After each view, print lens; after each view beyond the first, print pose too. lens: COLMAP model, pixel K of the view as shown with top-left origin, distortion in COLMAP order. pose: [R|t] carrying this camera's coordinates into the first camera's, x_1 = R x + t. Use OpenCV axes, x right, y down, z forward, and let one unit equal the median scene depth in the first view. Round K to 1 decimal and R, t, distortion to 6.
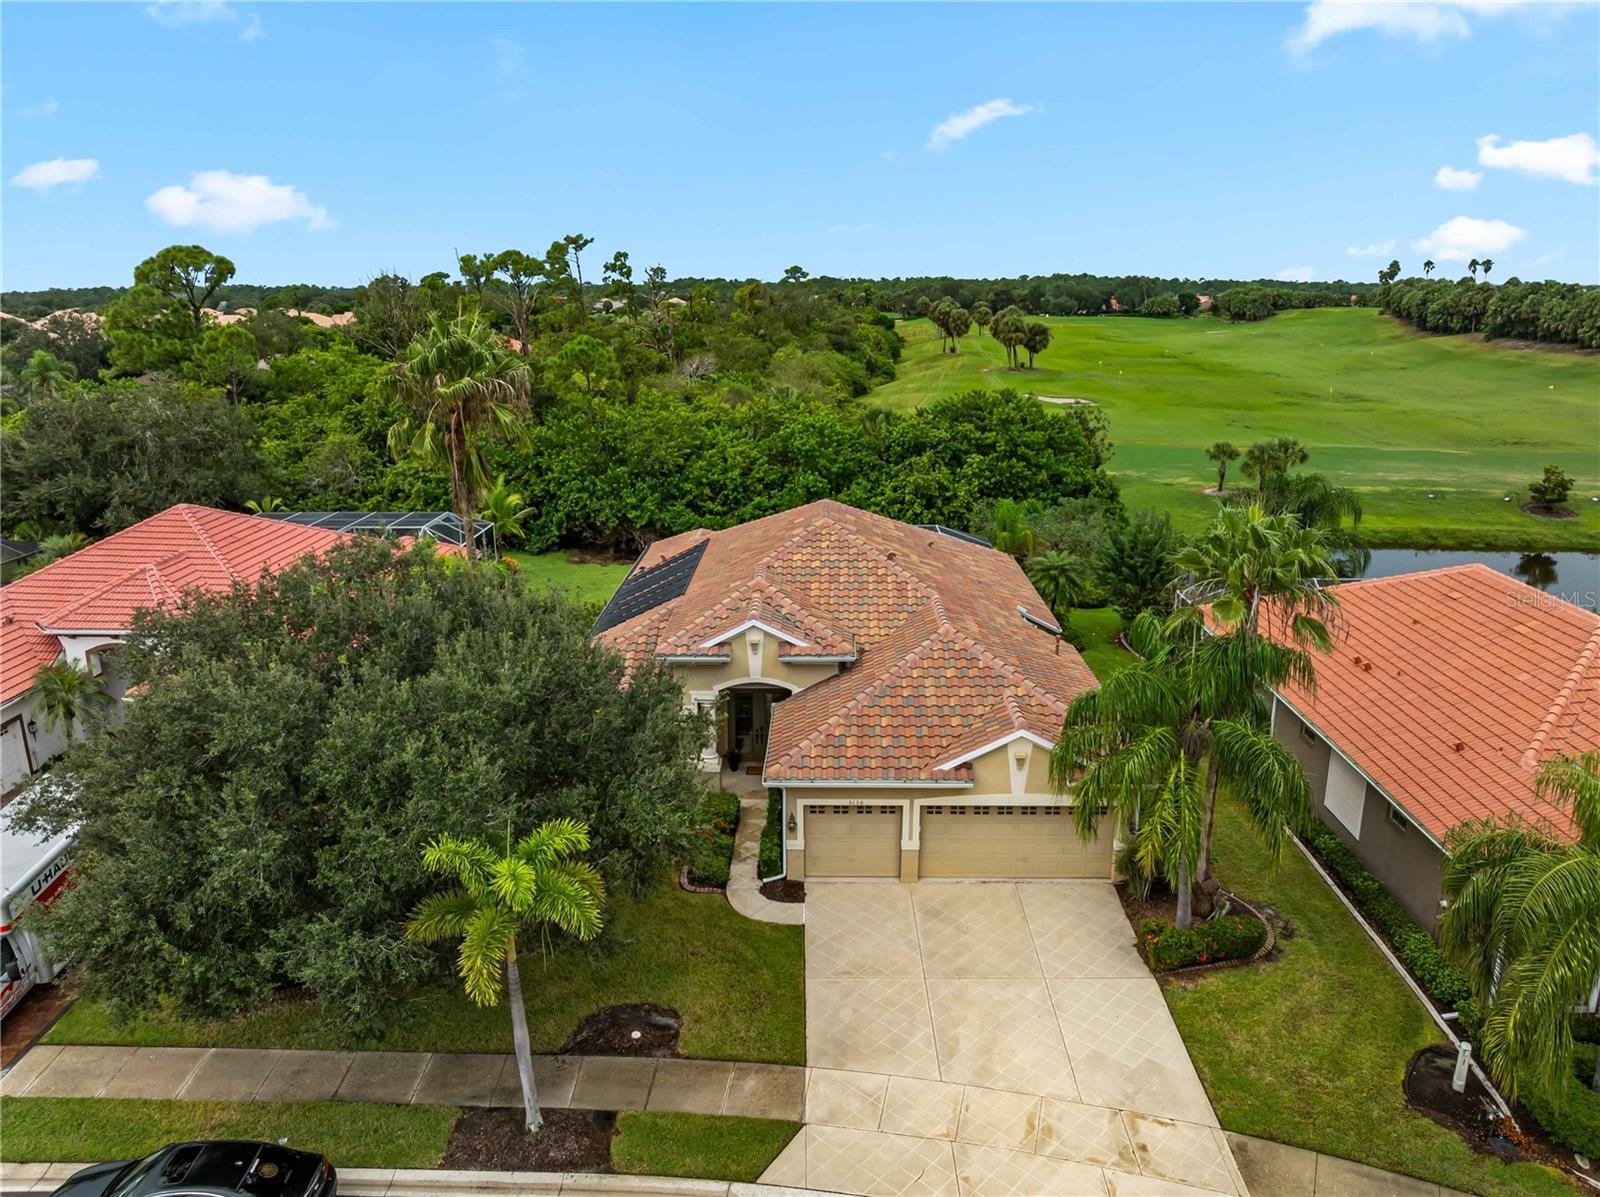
lens RADIAL K [[1139.9, 0, 808.1], [0, 1139.9, 593.3], [0, 0, 1]] dist [-0.045479, 0.005655]
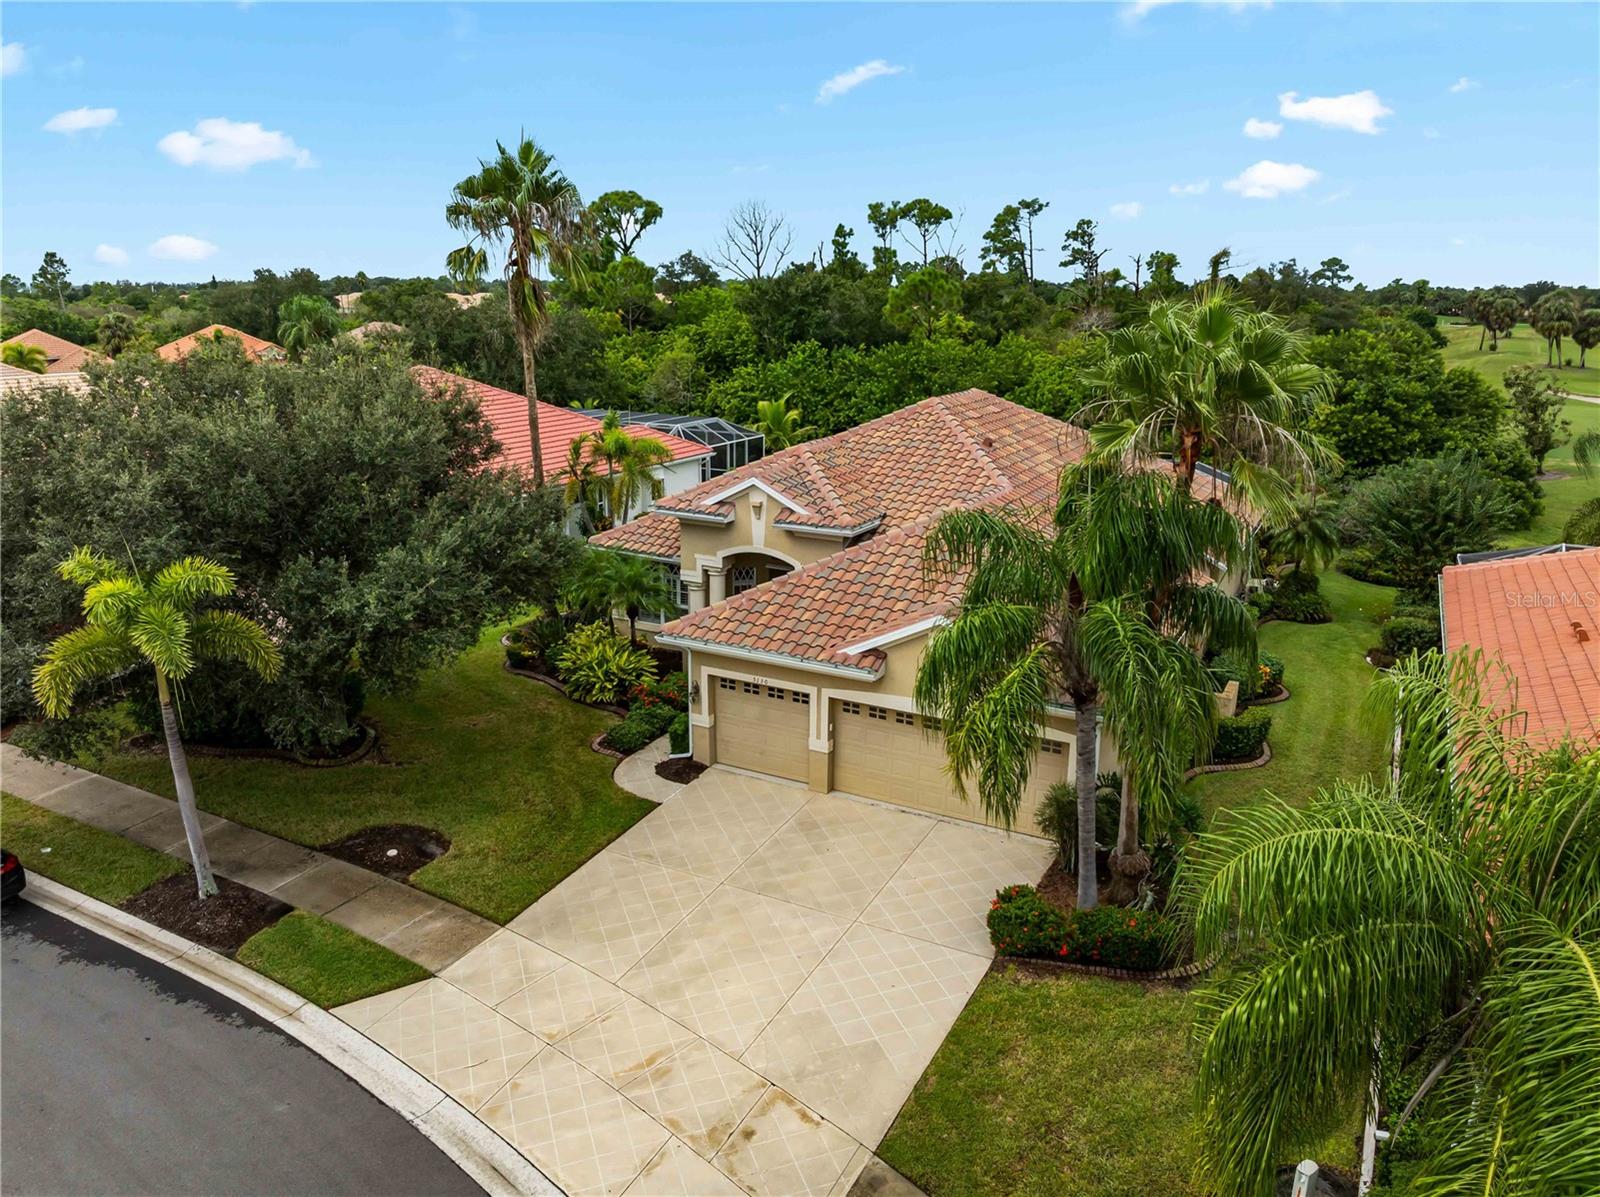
lens RADIAL K [[1139.9, 0, 808.1], [0, 1139.9, 593.3], [0, 0, 1]] dist [-0.045479, 0.005655]
pose [[0.891304, 0.127967, -0.434973, 0.378058], [-0.130195, 0.991178, 0.024816, 0.083553], [0.434311, 0.034512, 0.900101, 0.228153]]
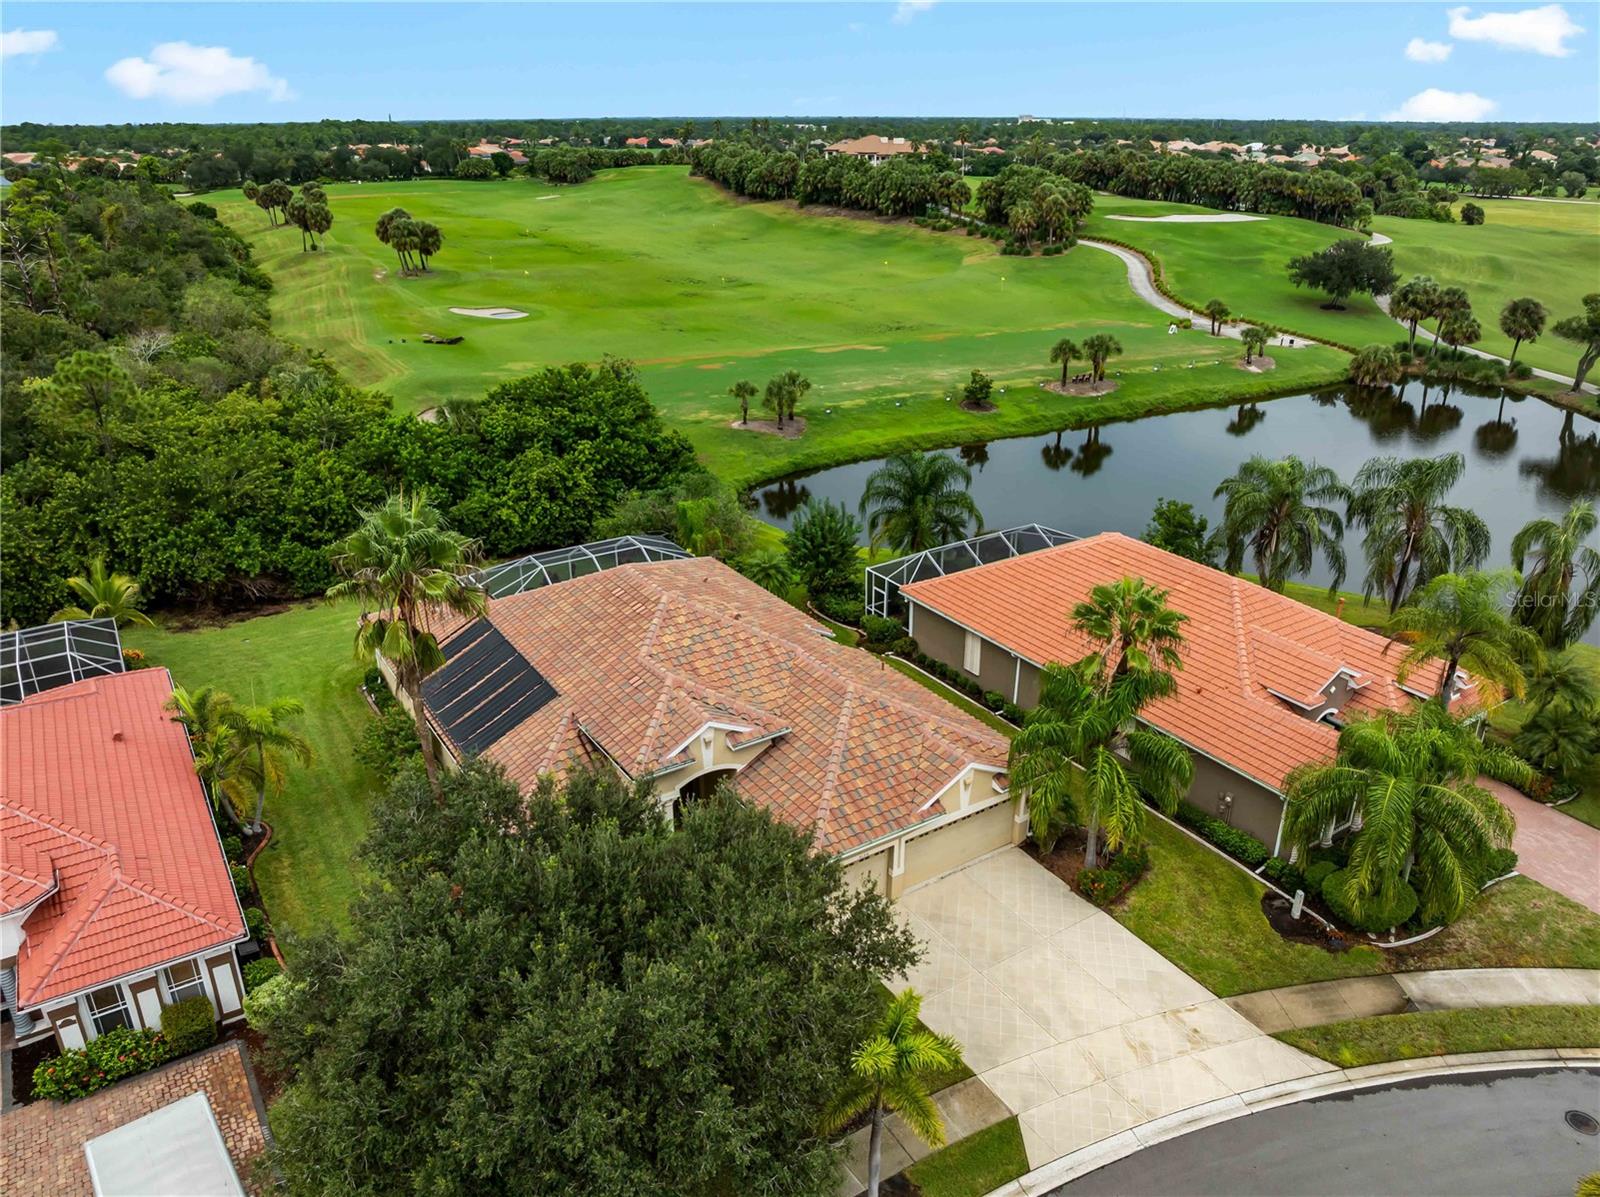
lens RADIAL K [[1139.9, 0, 808.1], [0, 1139.9, 593.3], [0, 0, 1]] dist [-0.045479, 0.005655]
pose [[0.823919, -0.214752, 0.524442, -0.518611], [0.143279, 0.974291, 0.173861, -0.275673], [-0.548296, -0.068106, 0.833506, 0.026751]]
